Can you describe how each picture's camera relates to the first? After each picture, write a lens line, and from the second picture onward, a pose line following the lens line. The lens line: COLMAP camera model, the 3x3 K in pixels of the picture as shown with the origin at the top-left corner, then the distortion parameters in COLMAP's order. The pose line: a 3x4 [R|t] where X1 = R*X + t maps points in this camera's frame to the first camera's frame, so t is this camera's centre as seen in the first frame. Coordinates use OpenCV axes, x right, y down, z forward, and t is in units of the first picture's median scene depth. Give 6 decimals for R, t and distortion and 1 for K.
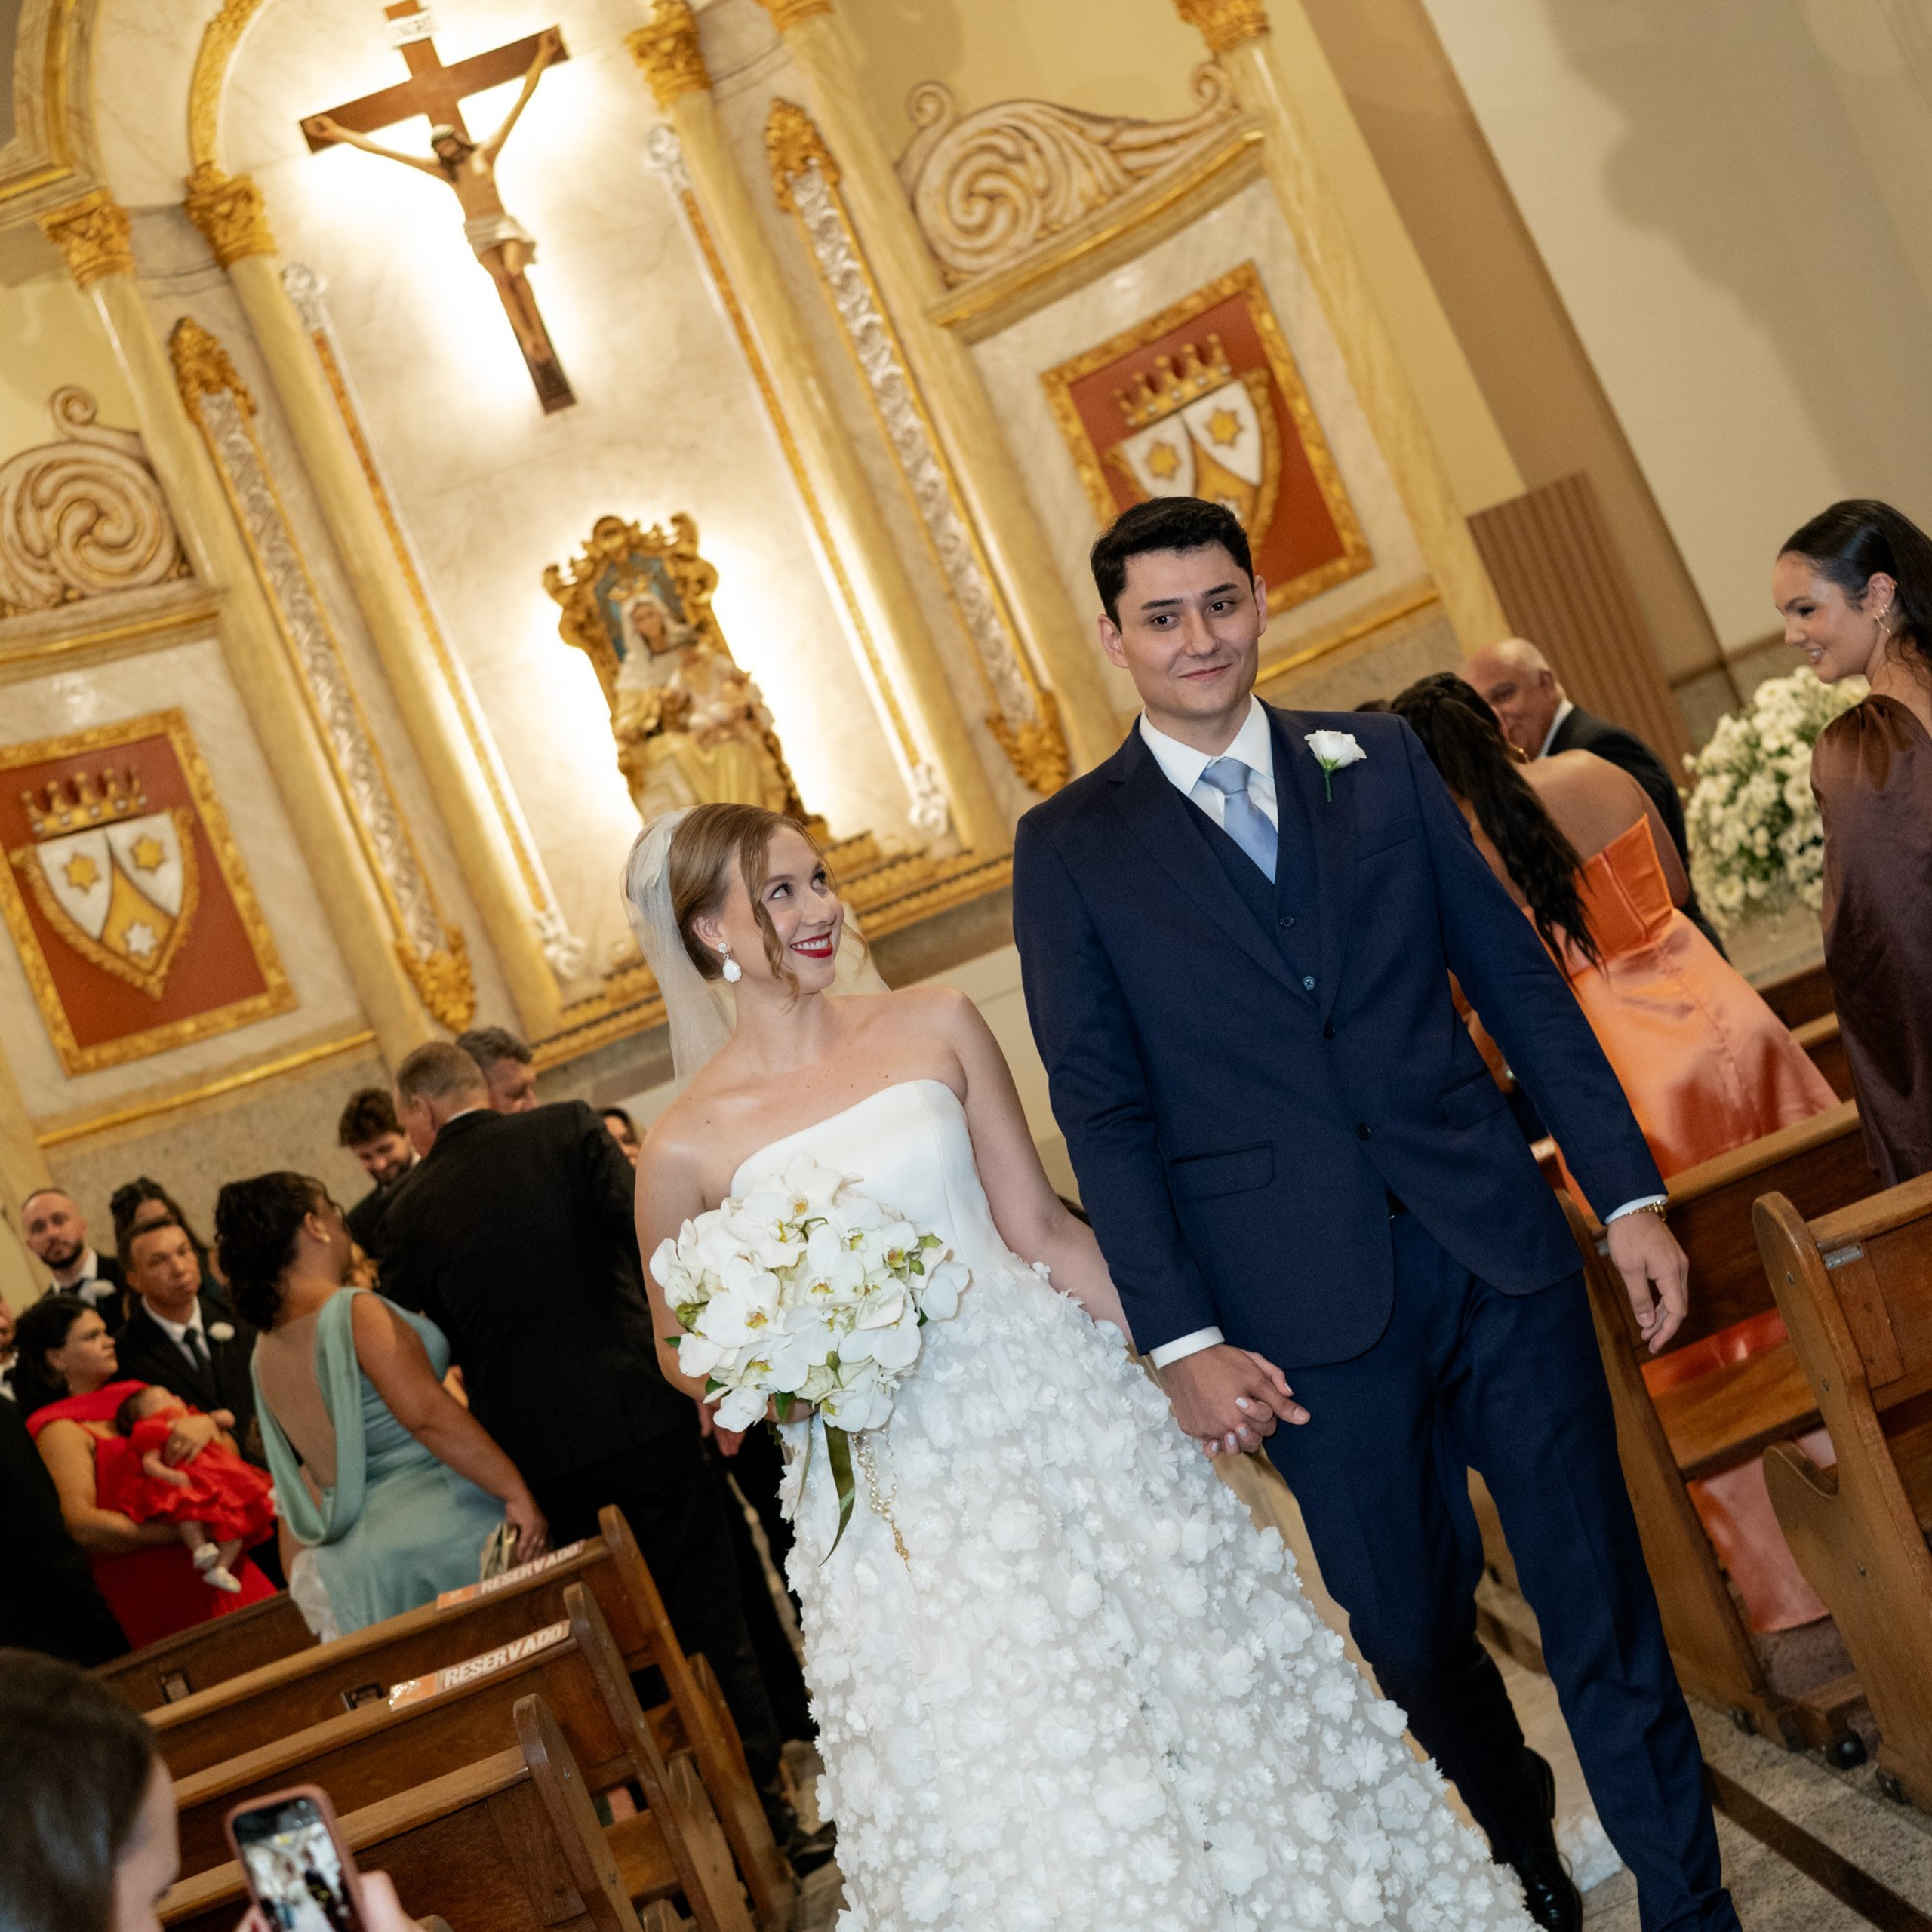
lens RADIAL K [[2770.3, 0, 924.7], [0, 2770.3, 964.4], [0, 0, 1]] dist [0.009102, 0.062508]
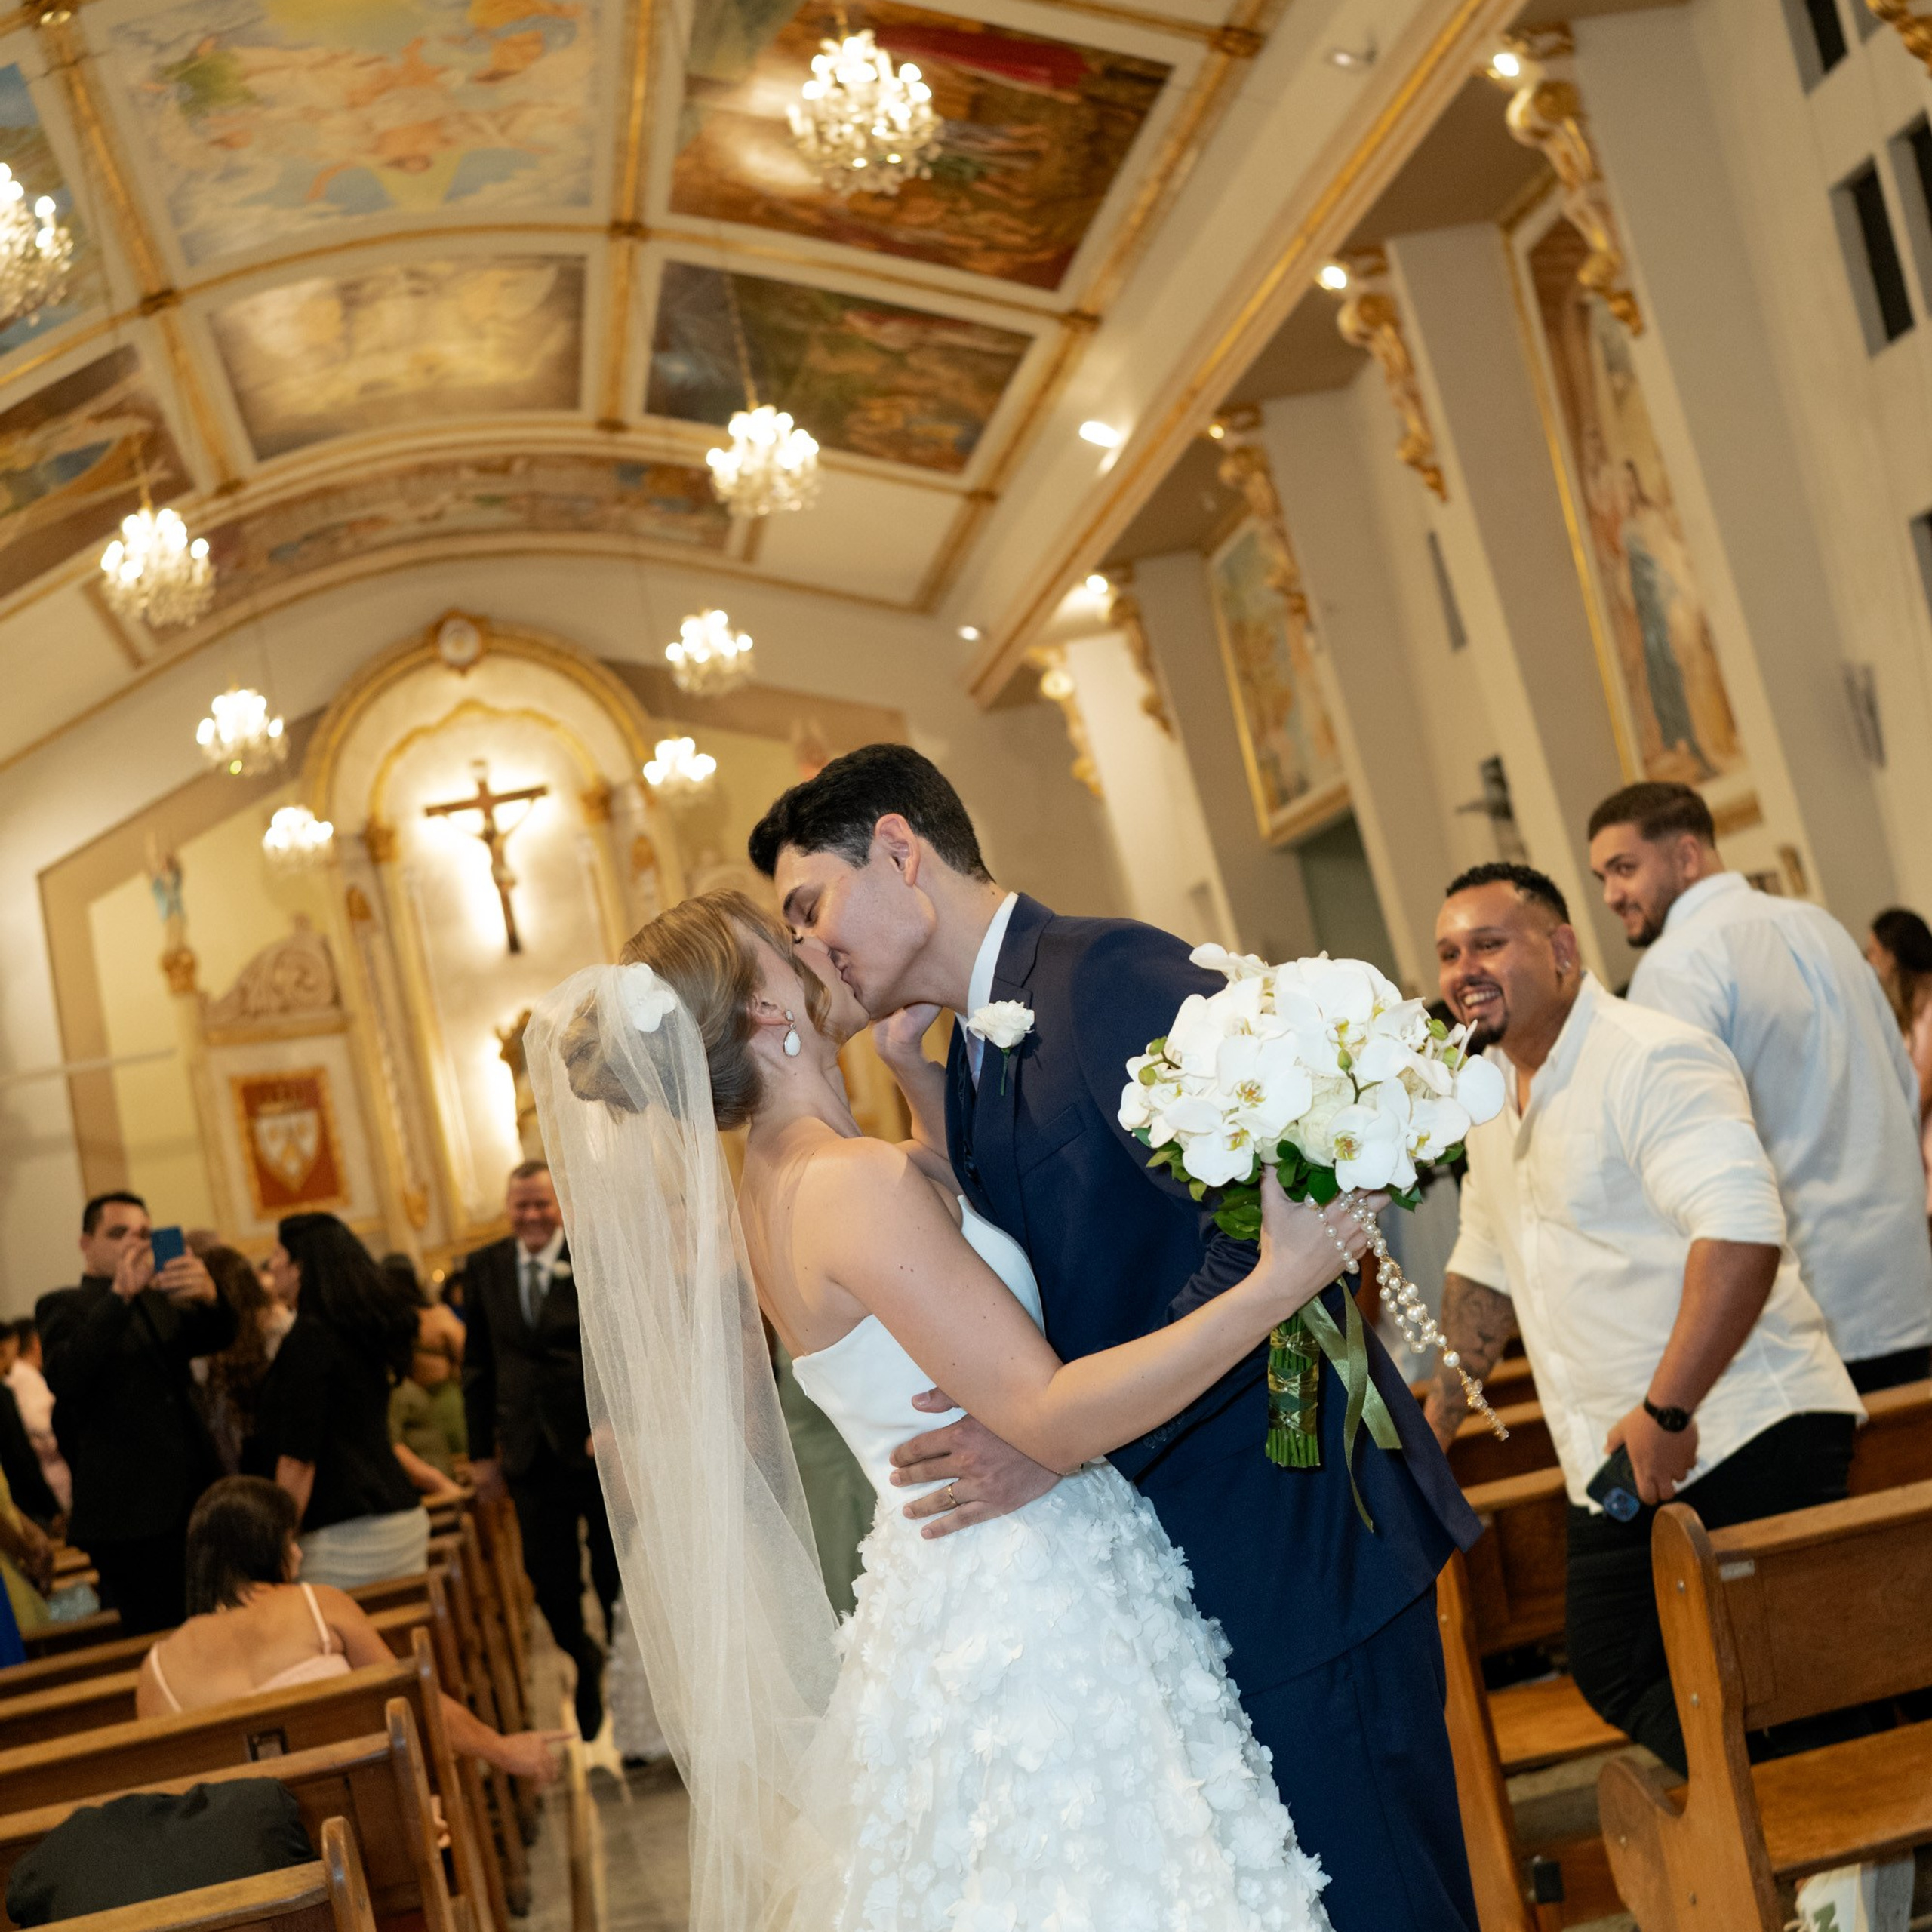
lens RADIAL K [[2795.3, 0, 963.6], [0, 2795.3, 1041.2], [0, 0, 1]] dist [0.016528, 0.009667]
pose [[0.980732, 0.179205, 0.077783, 0.057059], [-0.175165, 0.982943, -0.056034, -0.072359], [-0.086498, 0.041330, 0.995394, -1.252870]]
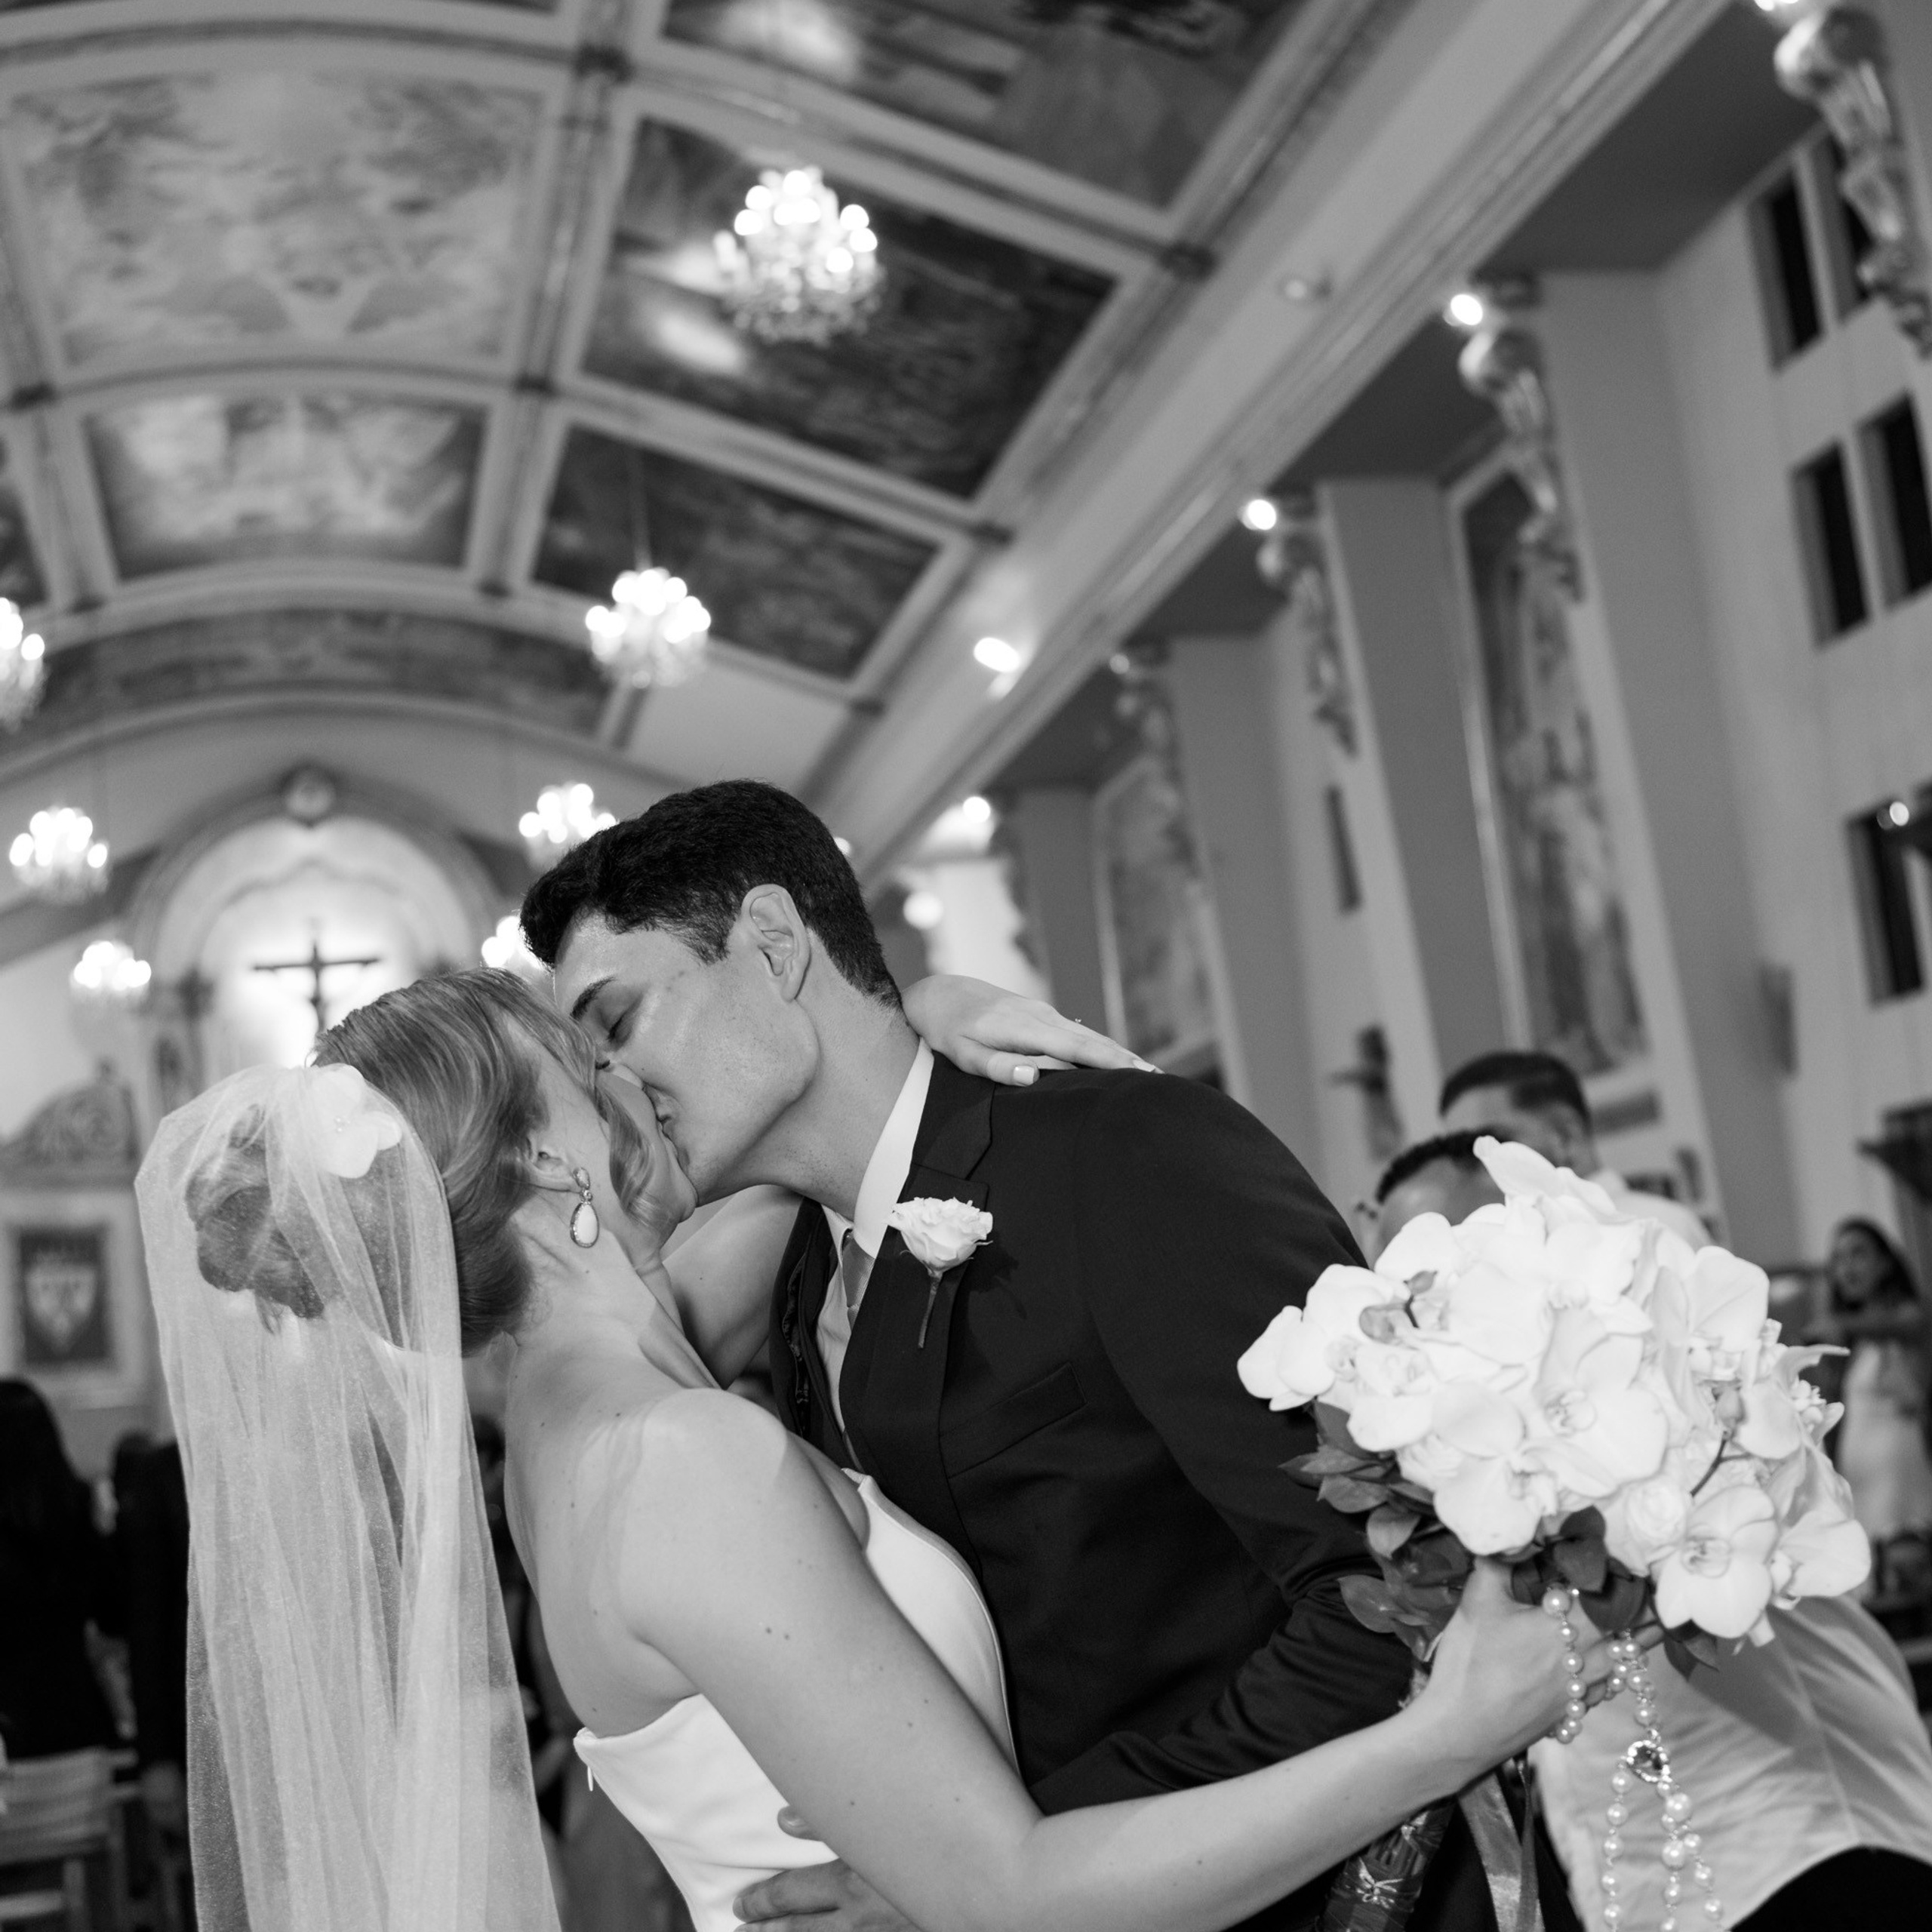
lens RADIAL K [[2882.7, 0, 966.0], [0, 2882.7, 966.0], [0, 0, 1]] dist [-0.070688, 0.106789]
pose [[0.949757, 0.293996, 0.107370, 0.058350], [-0.273300, 0.946190, -0.173297, -0.073179], [-0.152541, 0.135246, 0.978999, -1.224424]]
